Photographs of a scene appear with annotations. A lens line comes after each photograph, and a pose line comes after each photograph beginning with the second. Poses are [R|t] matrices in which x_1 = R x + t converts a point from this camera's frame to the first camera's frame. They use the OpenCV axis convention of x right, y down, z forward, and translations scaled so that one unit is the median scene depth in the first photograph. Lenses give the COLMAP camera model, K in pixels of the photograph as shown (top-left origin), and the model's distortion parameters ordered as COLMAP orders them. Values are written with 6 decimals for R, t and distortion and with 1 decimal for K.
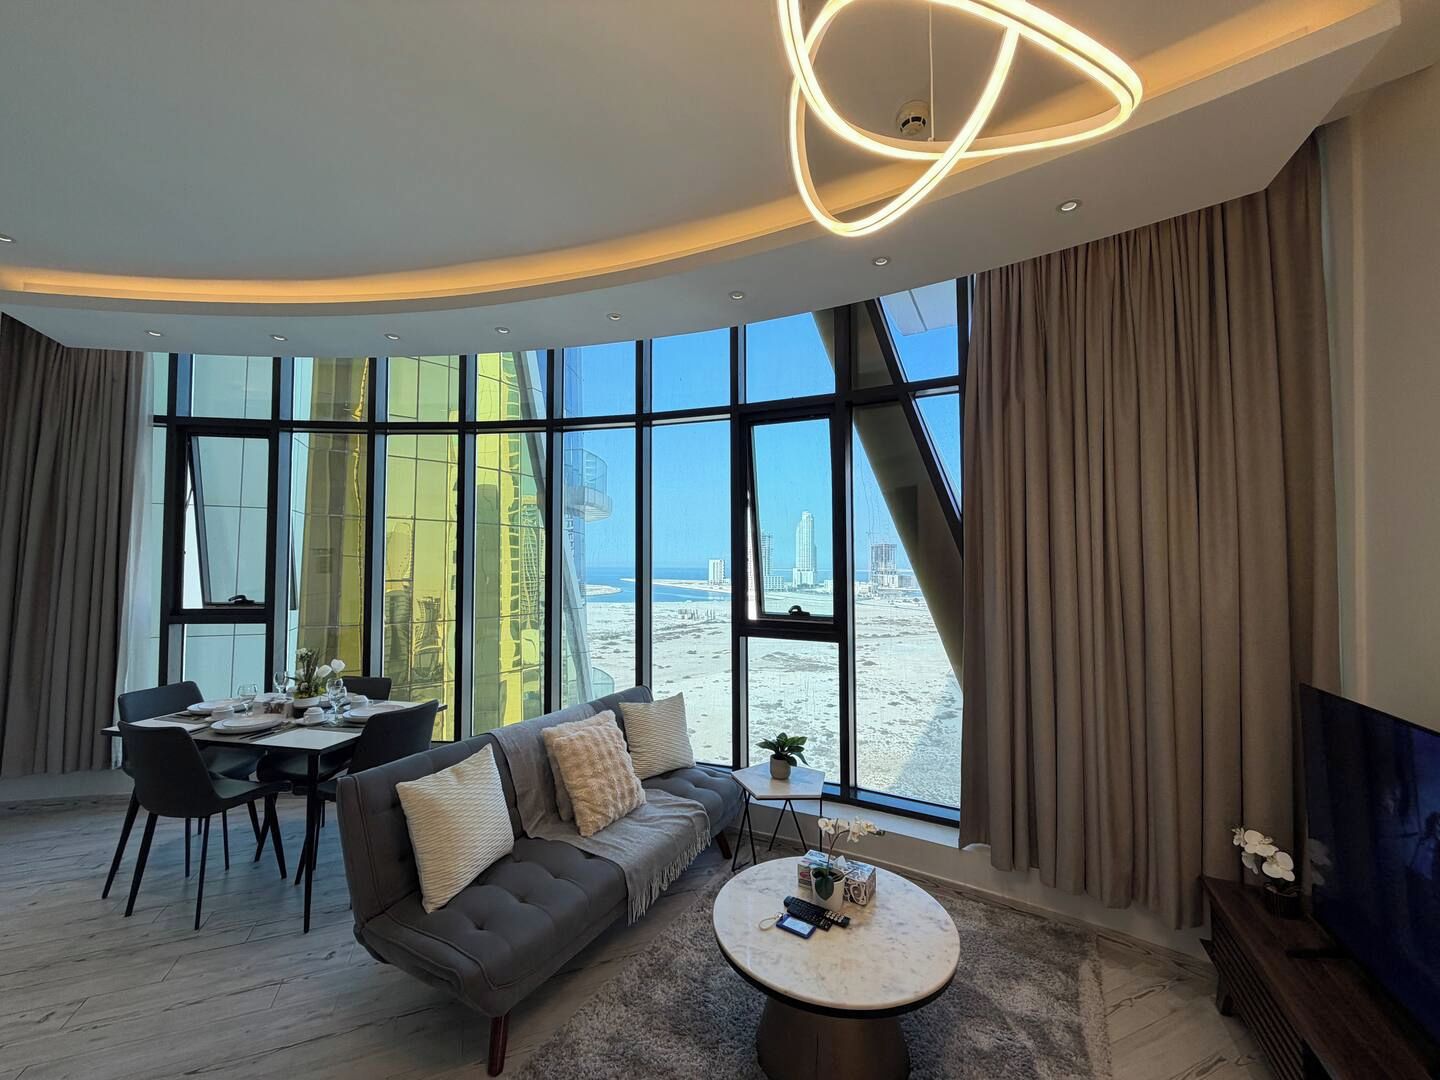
lens RADIAL K [[571.4, 0, 714.3], [0, 571.4, 539.1], [0, 0, 1]] dist [0.001117, 0.000185]
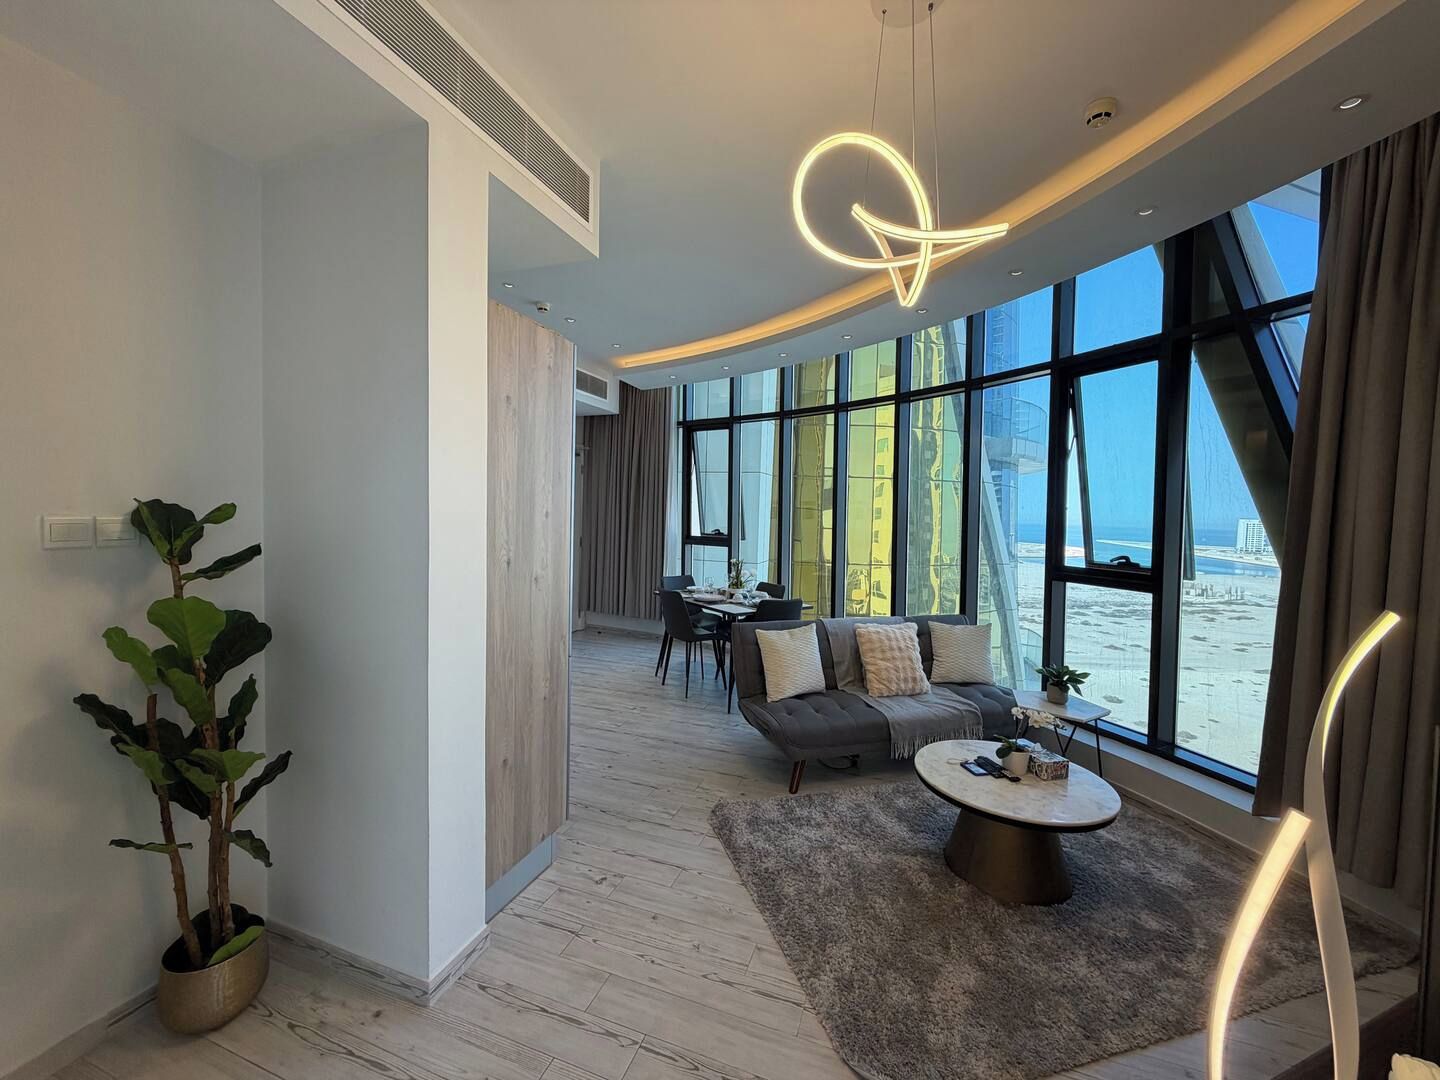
lens RADIAL K [[571.4, 0, 714.3], [0, 571.4, 539.1], [0, 0, 1]] dist [0.001117, 0.000185]
pose [[0.730286, 0.044596, -0.681685, 0.376621], [0.009155, 0.997138, 0.075040, 0.009016], [0.683081, -0.061042, 0.727788, -0.250658]]
